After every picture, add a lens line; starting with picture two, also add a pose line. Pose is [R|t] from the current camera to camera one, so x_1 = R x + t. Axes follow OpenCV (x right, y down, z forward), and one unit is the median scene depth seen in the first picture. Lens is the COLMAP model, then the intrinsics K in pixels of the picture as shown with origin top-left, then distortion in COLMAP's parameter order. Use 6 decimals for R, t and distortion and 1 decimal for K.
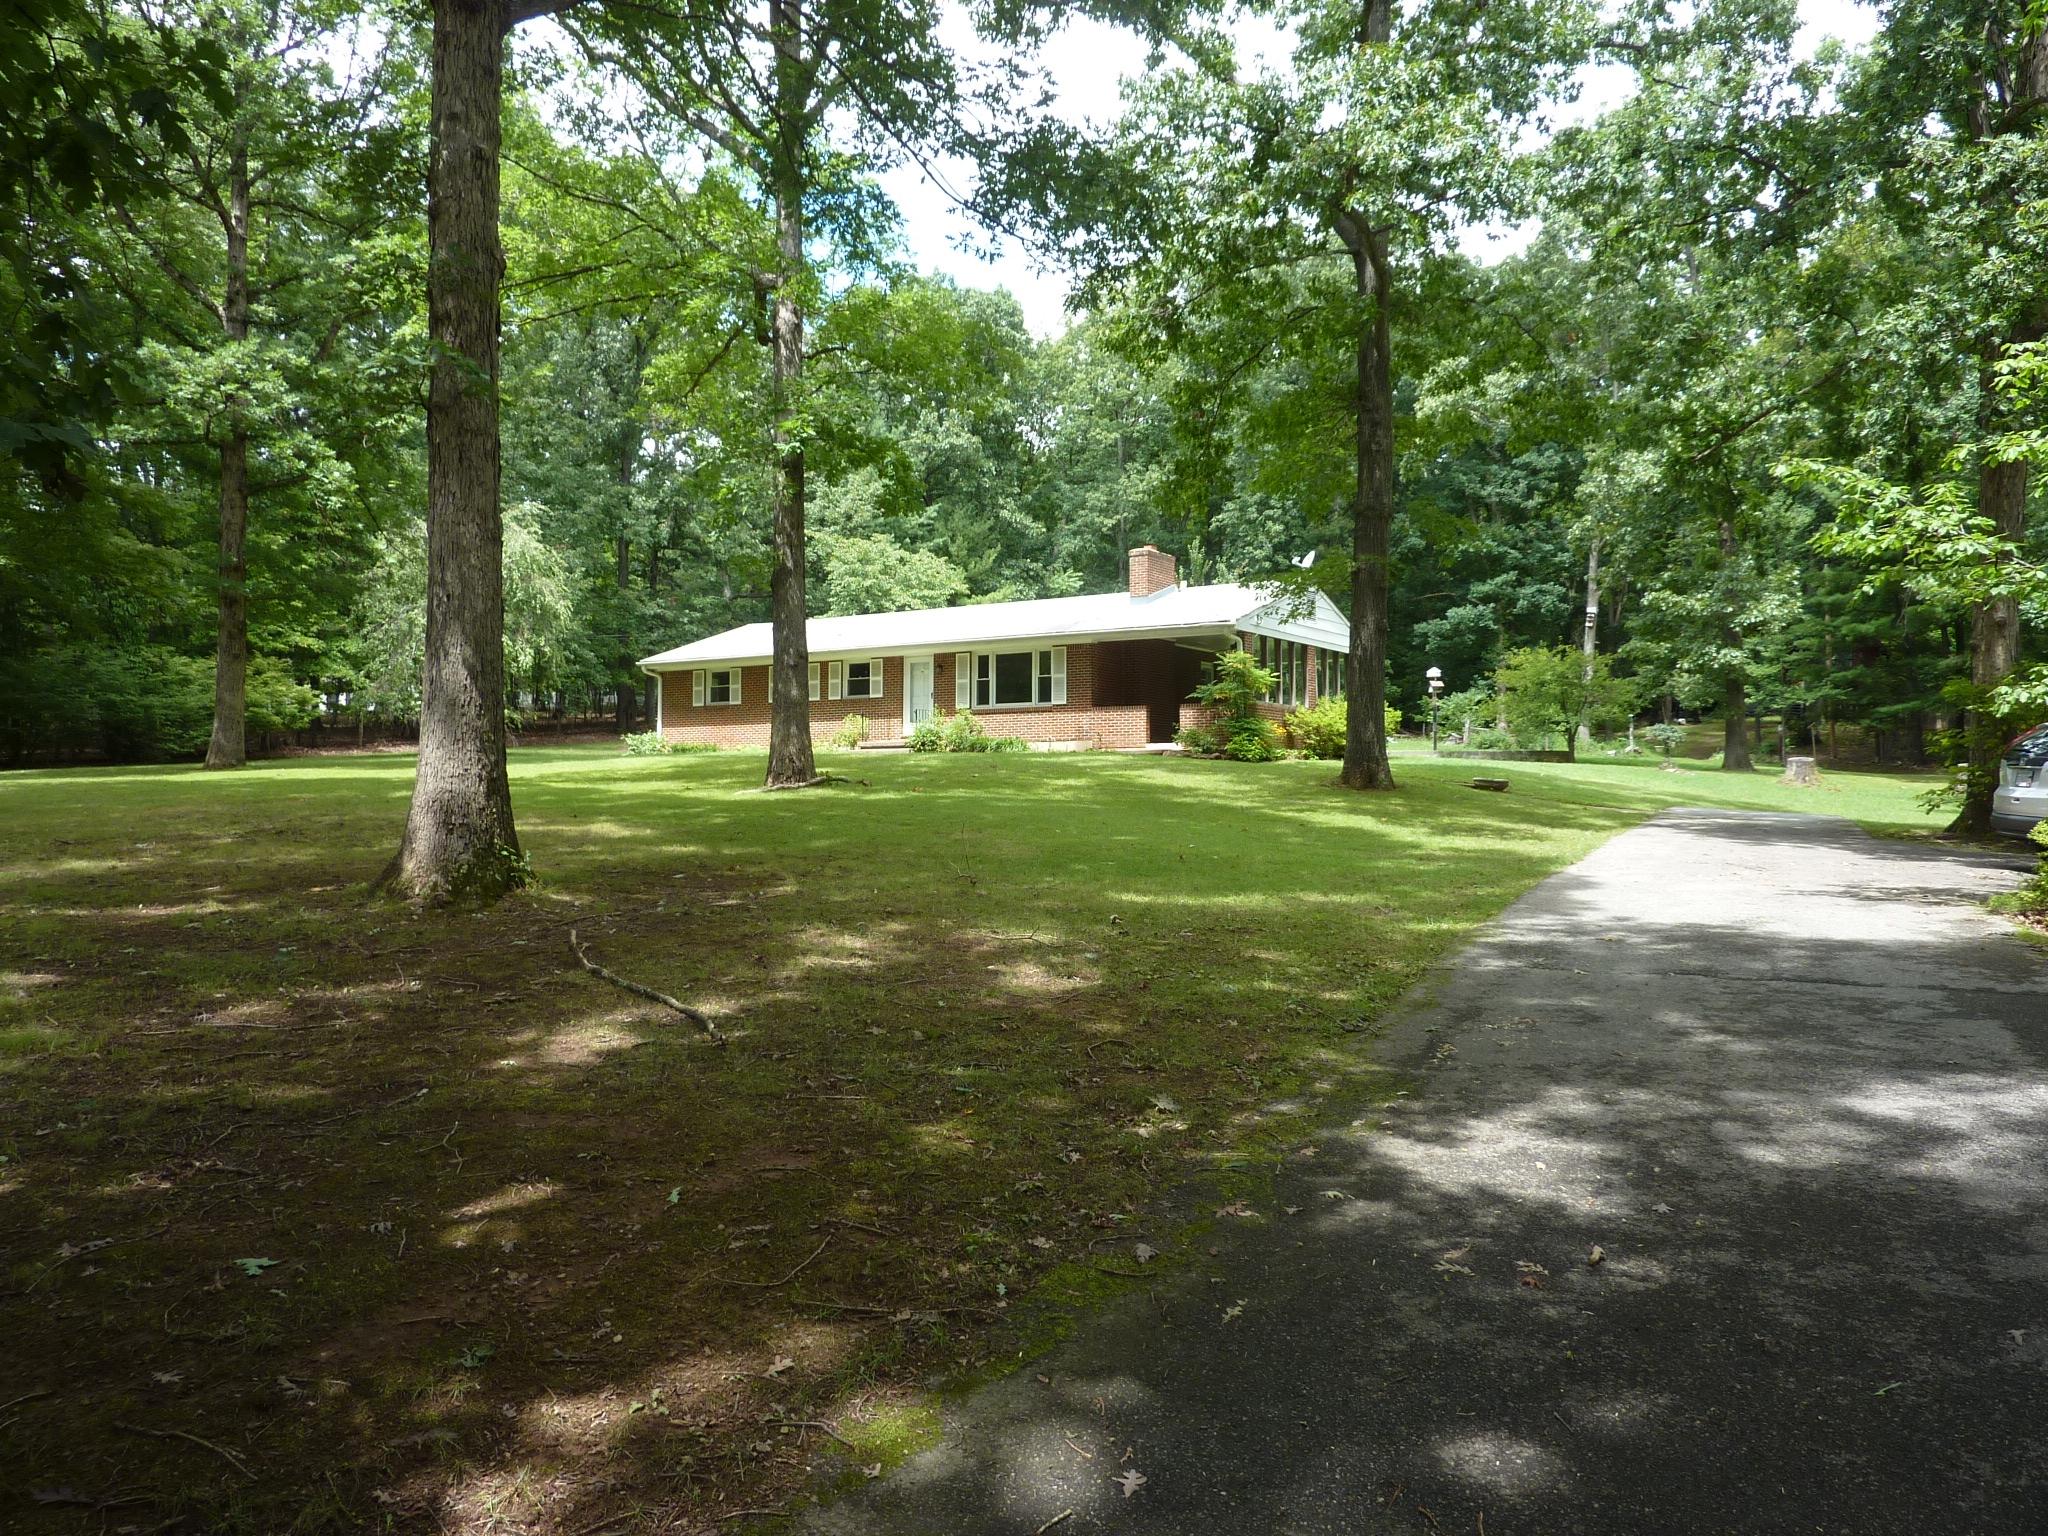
lens RADIAL K [[1531.3, 0, 1027.6], [0, 1531.3, 769.6], [0, 0, 1]] dist [-0.024114, -0.015730]
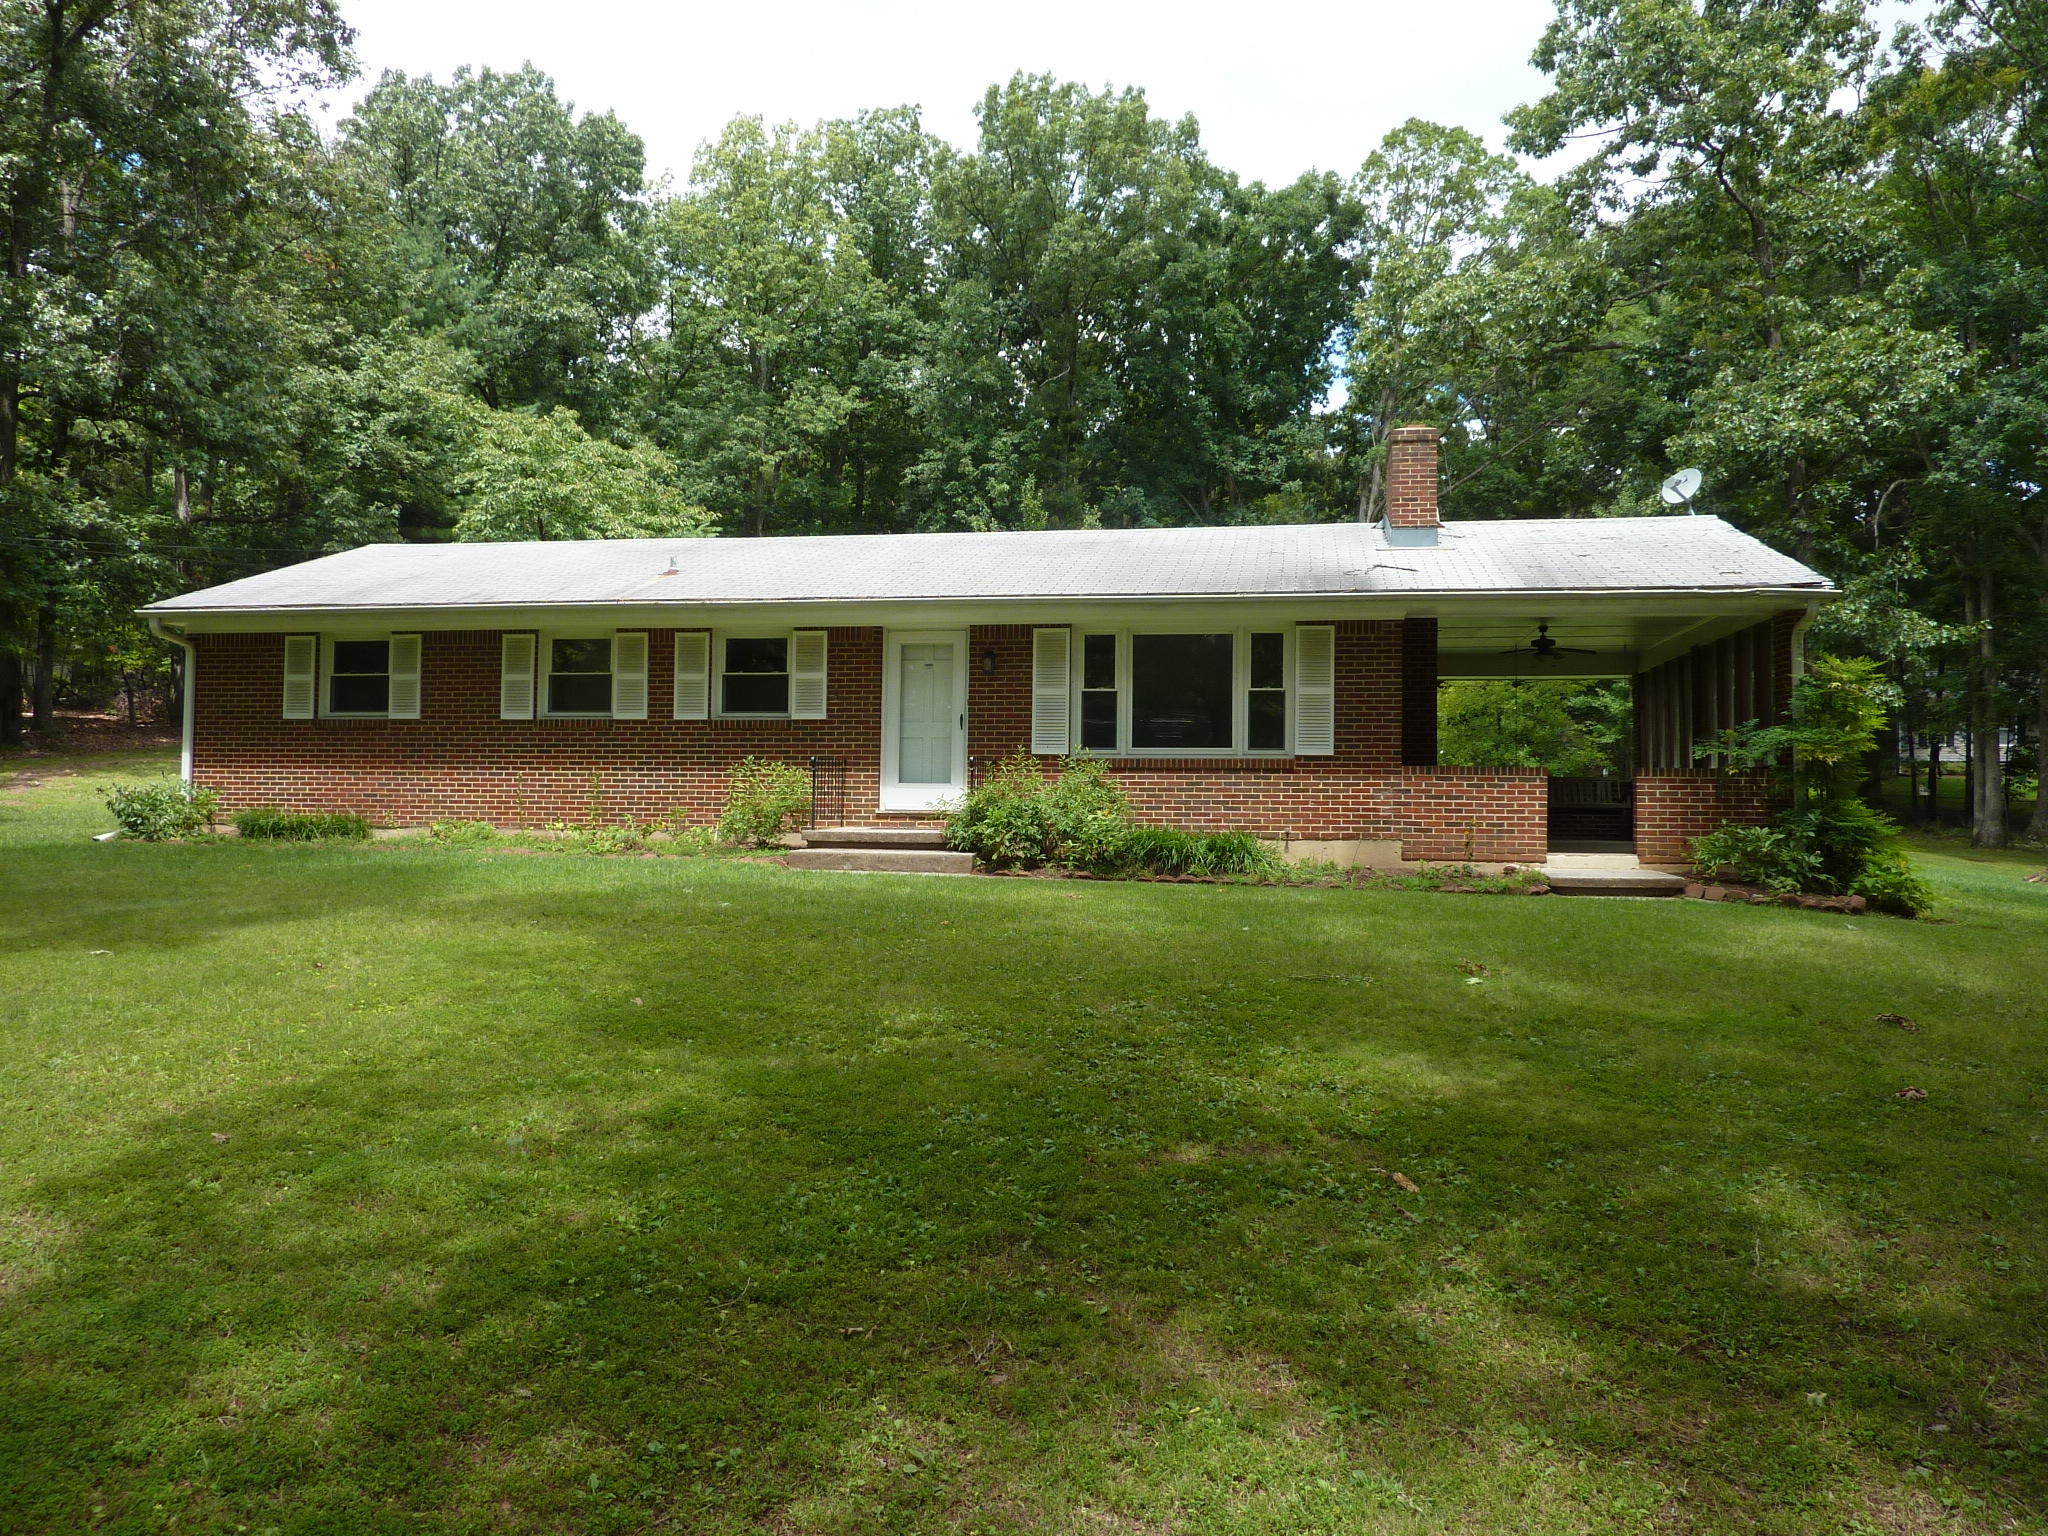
lens RADIAL K [[1531.3, 0, 1019.1], [0, 1531.3, 770.8], [0, 0, 1]] dist [-0.024114, -0.015730]
pose [[0.926701, 0.021225, 0.375200, -0.206650], [-0.021187, 0.999767, -0.004227, -0.032688], [-0.375202, -0.004032, 0.926934, 0.587949]]
